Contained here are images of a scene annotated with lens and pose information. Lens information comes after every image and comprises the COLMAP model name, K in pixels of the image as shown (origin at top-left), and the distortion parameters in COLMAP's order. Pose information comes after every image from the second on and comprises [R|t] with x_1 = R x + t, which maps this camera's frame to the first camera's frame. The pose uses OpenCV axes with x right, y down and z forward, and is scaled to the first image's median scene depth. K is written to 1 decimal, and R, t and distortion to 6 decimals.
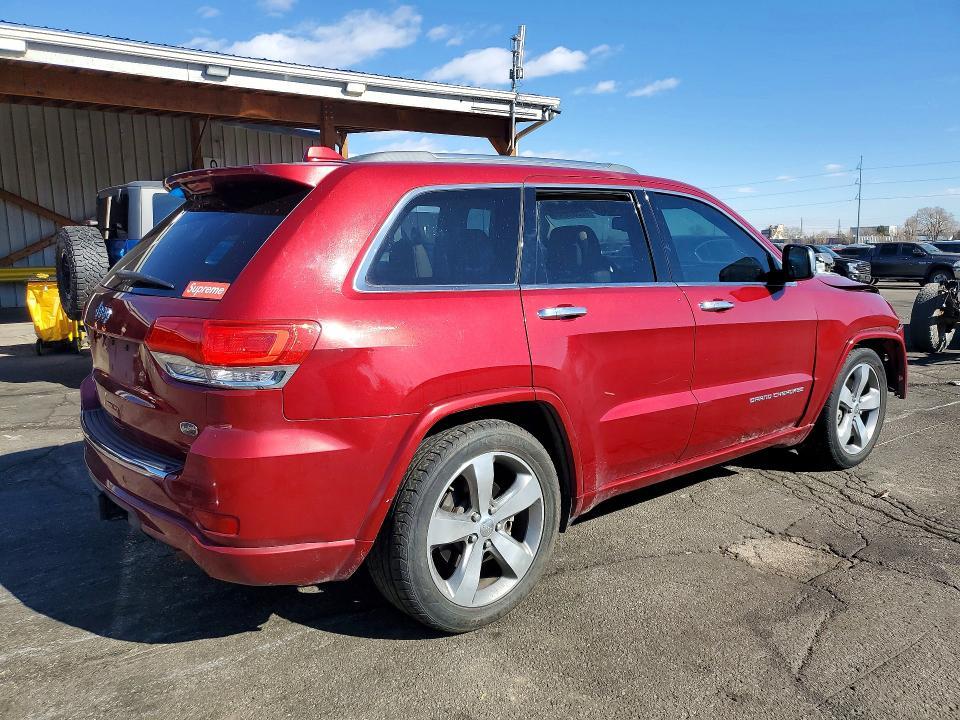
lens RADIAL K [[745.9, 0, 480.0], [0, 745.9, 360.0], [0, 0, 1]] dist [0.027772, -0.001711]
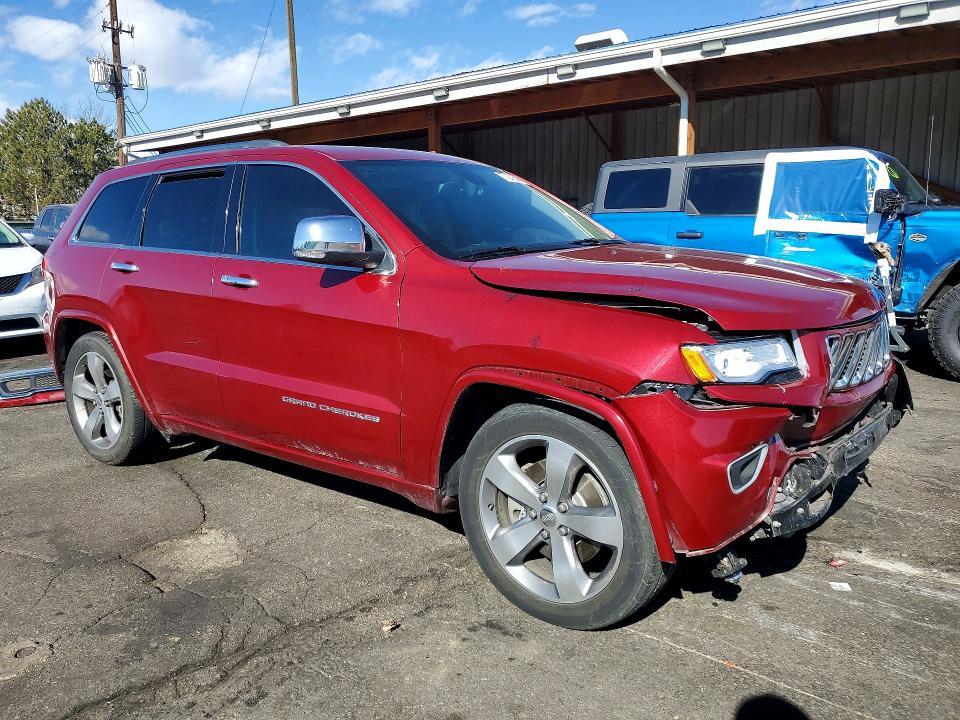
lens RADIAL K [[752.4, 0, 477.4], [0, 752.4, 331.8], [0, 0, 1]] dist [0.030345, -0.003576]
pose [[0.220517, 0.141437, -0.965074, 1.191548], [-0.143406, 0.983380, 0.111352, -0.144521], [0.964783, 0.113843, 0.237134, 0.962599]]
